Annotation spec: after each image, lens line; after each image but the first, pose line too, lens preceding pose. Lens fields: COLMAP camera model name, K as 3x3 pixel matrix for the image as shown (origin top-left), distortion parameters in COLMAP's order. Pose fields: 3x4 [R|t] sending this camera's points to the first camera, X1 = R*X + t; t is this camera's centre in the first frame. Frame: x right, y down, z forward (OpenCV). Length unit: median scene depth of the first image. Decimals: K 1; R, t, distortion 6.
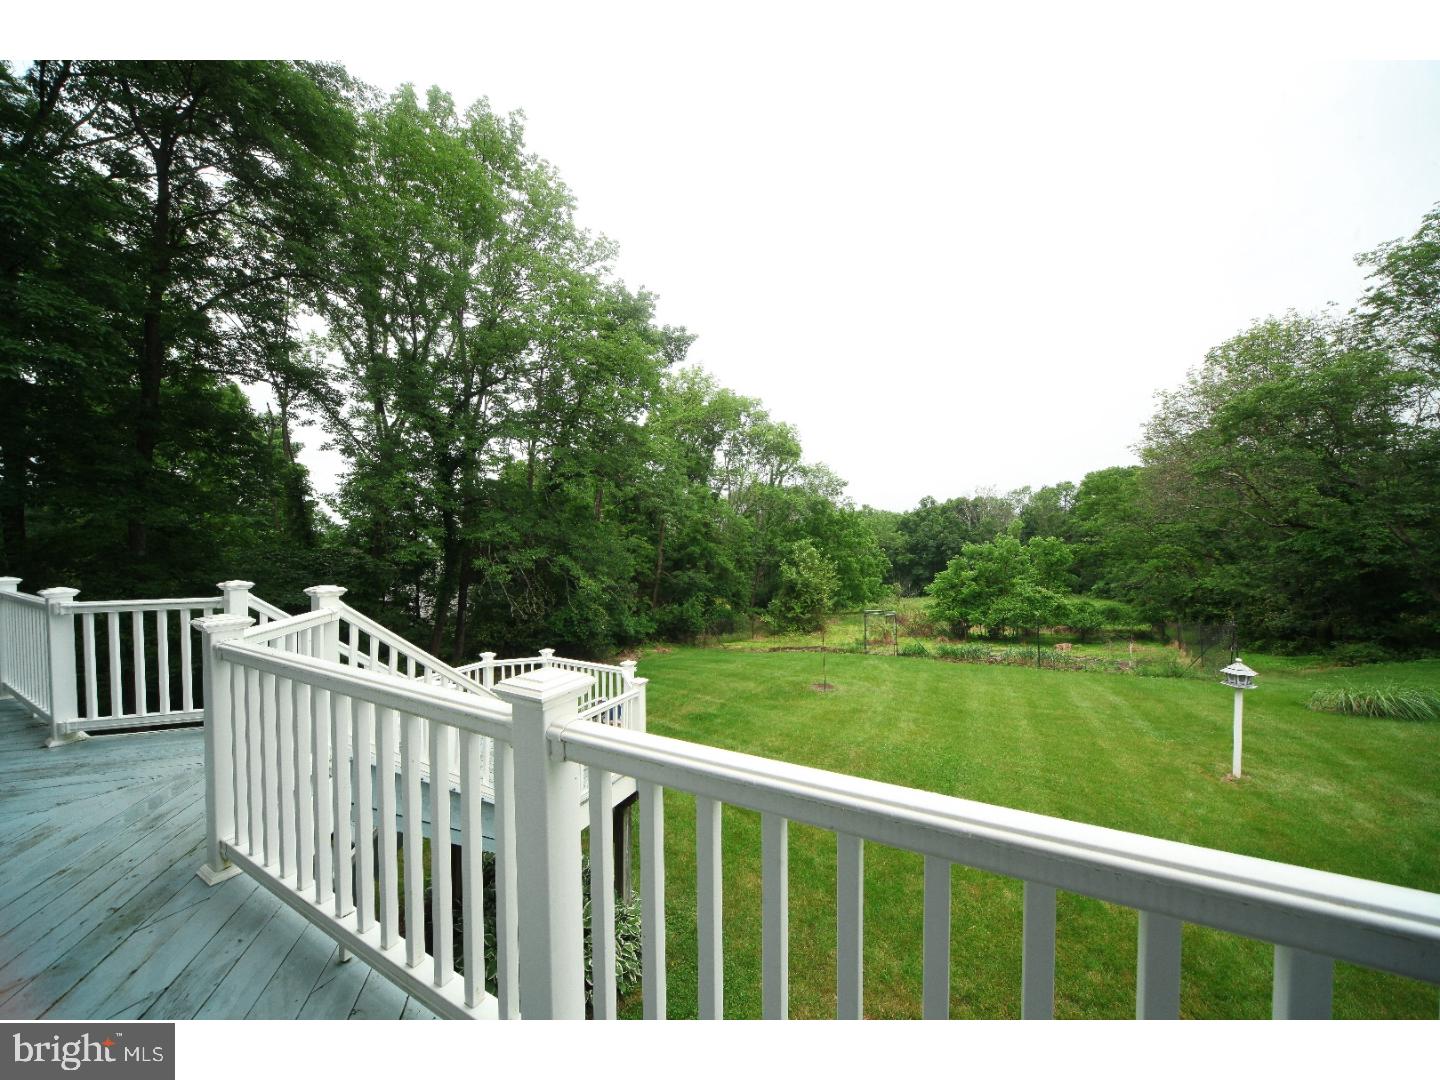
lens RADIAL K [[495.3, 0, 717.3], [0, 495.3, 542.5], [0, 0, 1]] dist [-0.010013, -0.000117]
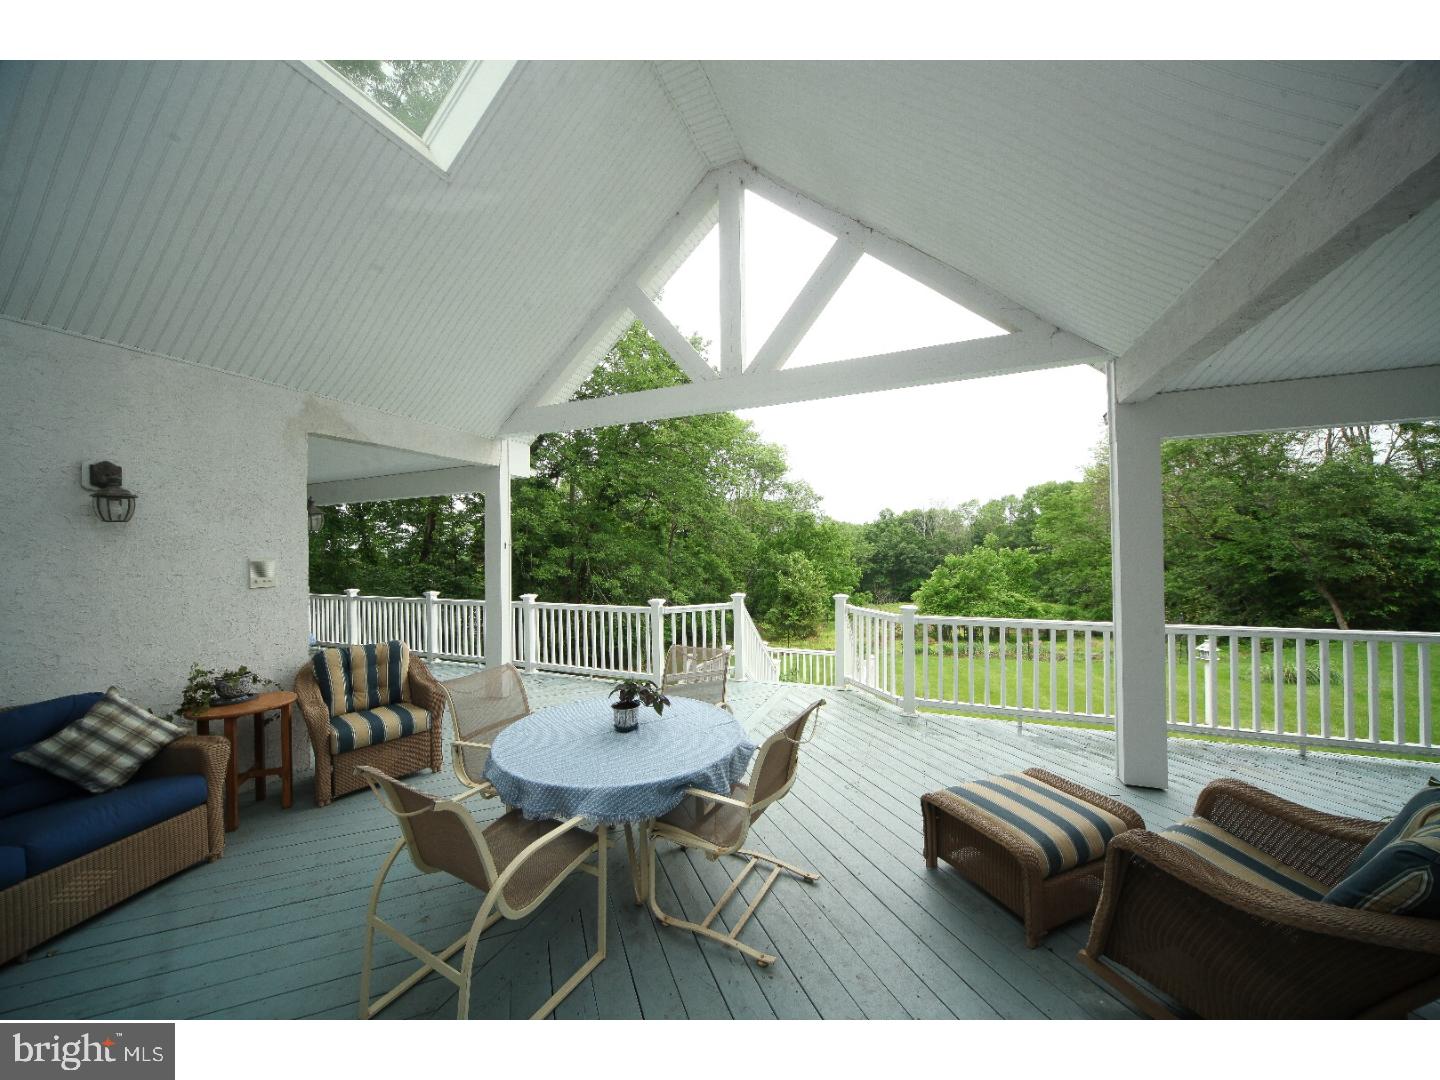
lens RADIAL K [[495.3, 0, 717.3], [0, 495.3, 542.5], [0, 0, 1]] dist [-0.010013, -0.000117]
pose [[0.995850, -0.006944, 0.090742, -0.098900], [0.008923, 0.999731, -0.021426, -0.005069], [-0.090569, 0.022146, 0.995644, -0.060256]]
